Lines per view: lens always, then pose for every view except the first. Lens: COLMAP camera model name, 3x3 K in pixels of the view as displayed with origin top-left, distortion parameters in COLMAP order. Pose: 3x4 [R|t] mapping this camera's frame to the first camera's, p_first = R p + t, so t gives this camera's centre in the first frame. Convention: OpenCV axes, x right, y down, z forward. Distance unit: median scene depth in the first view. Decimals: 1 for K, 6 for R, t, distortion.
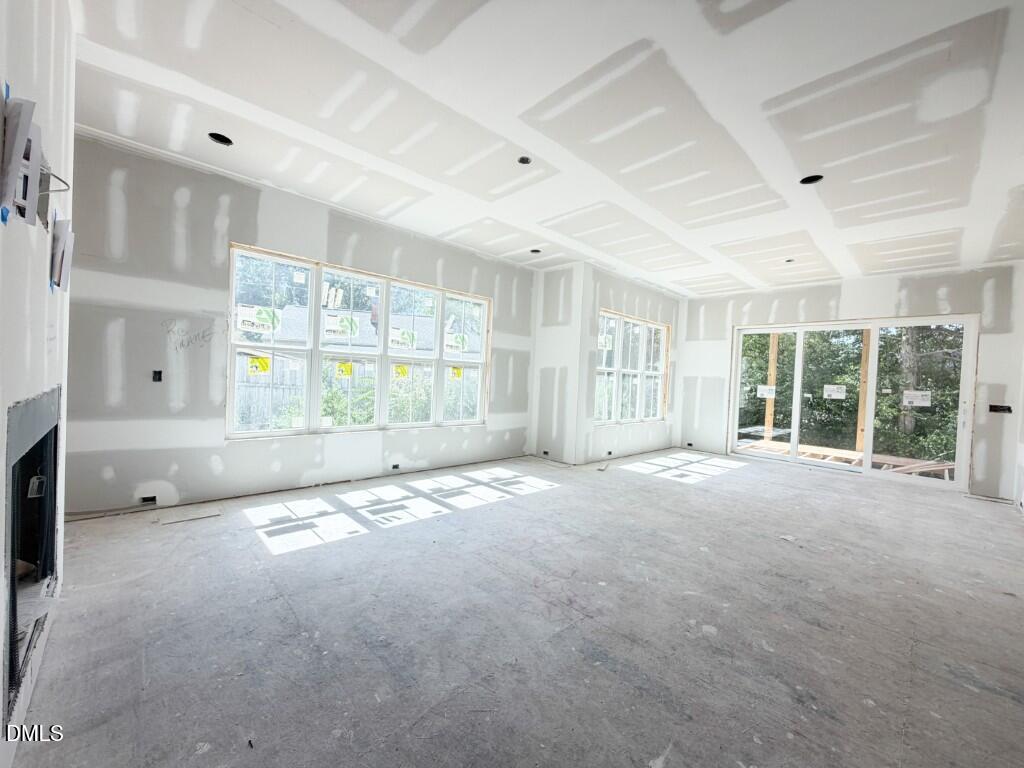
lens RADIAL K [[408.9, 0, 509.7], [0, 408.9, 383.7], [0, 0, 1]] dist [-0.000496, 0.000365]
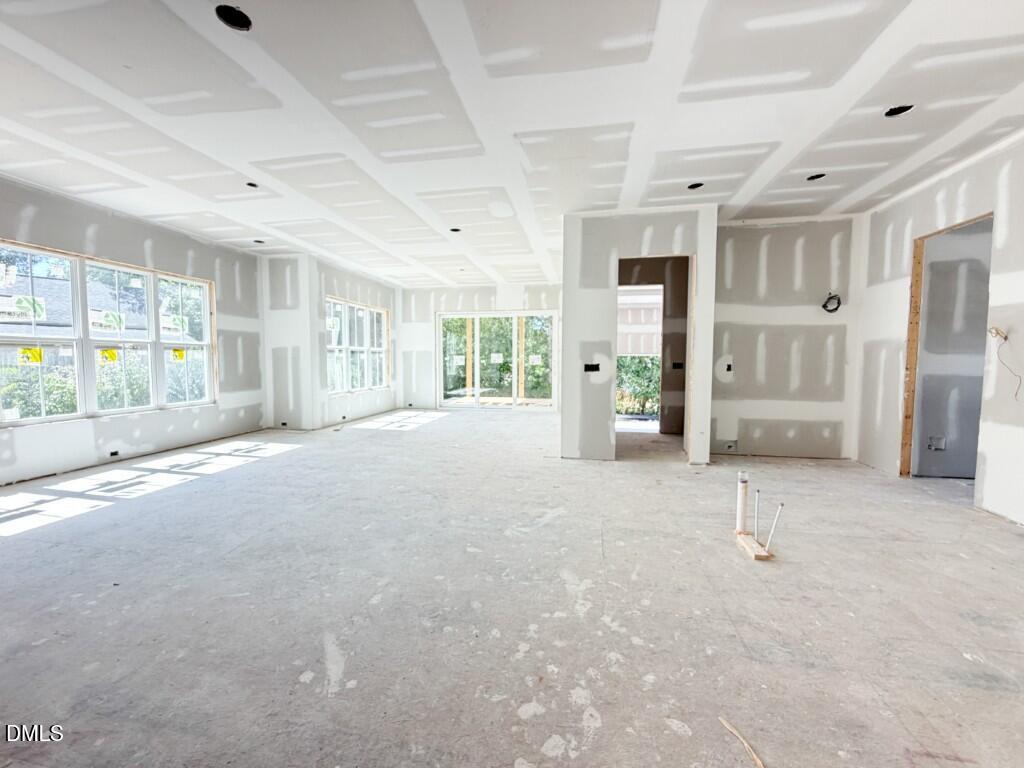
lens RADIAL K [[408.9, 0, 509.7], [0, 408.9, 383.7], [0, 0, 1]] dist [-0.000496, 0.000365]
pose [[0.810667, -0.078504, 0.580220, -0.064835], [0.044573, 0.996370, 0.072533, 0.007803], [-0.583808, -0.032938, 0.811223, -0.332066]]
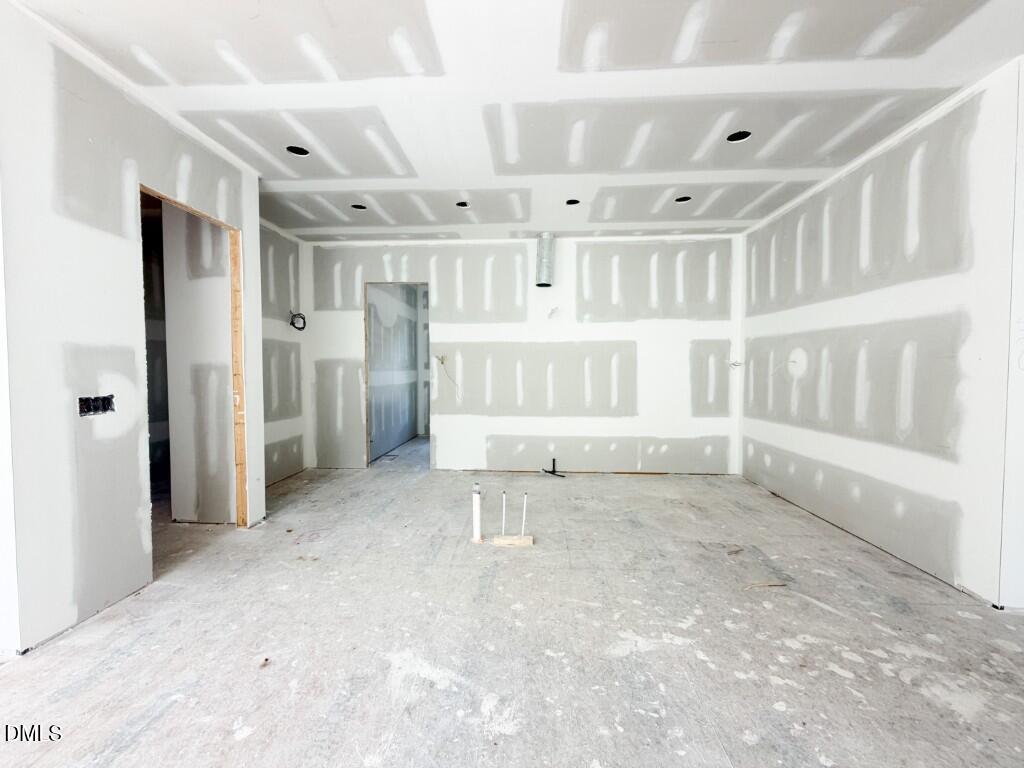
lens RADIAL K [[408.9, 0, 509.7], [0, 408.9, 383.7], [0, 0, 1]] dist [-0.000496, 0.000365]
pose [[-0.683969, -0.070188, 0.726127, 0.051719], [-0.016958, 0.996622, 0.080361, -0.015426], [-0.729314, 0.042651, -0.682848, 0.328333]]
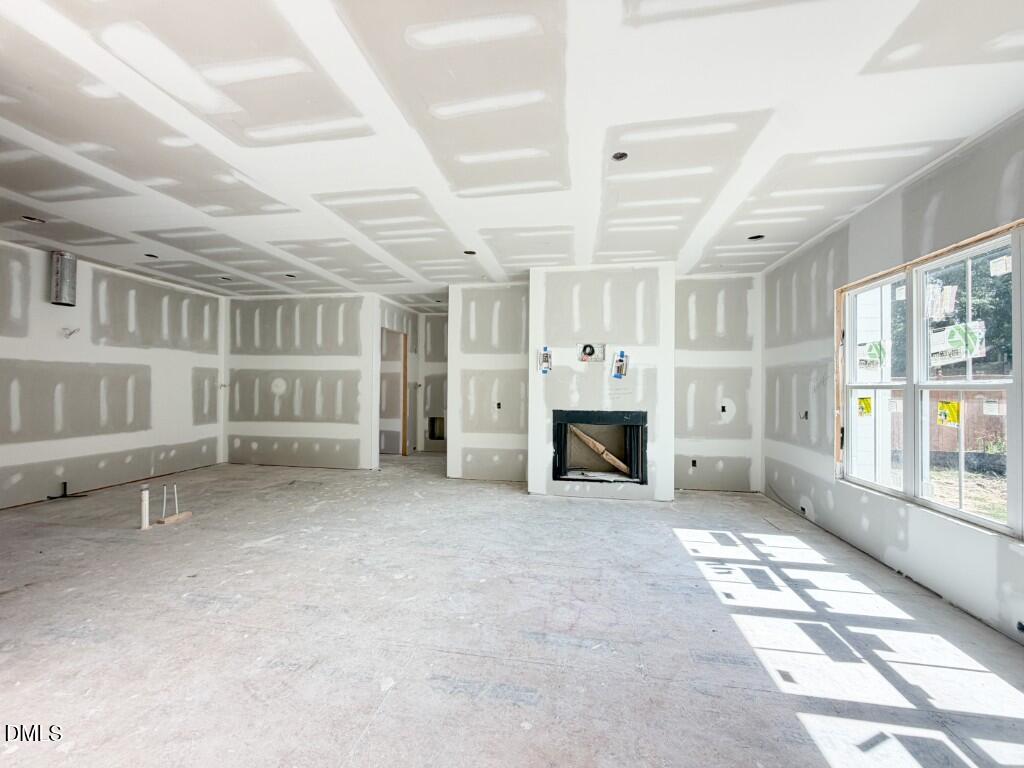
lens RADIAL K [[408.9, 0, 509.7], [0, 408.9, 383.7], [0, 0, 1]] dist [-0.000496, 0.000365]
pose [[-0.800102, -0.057049, -0.597145, 0.450873], [-0.055826, 0.998229, -0.020567, -0.025952], [0.597261, 0.016880, -0.801869, 0.996004]]
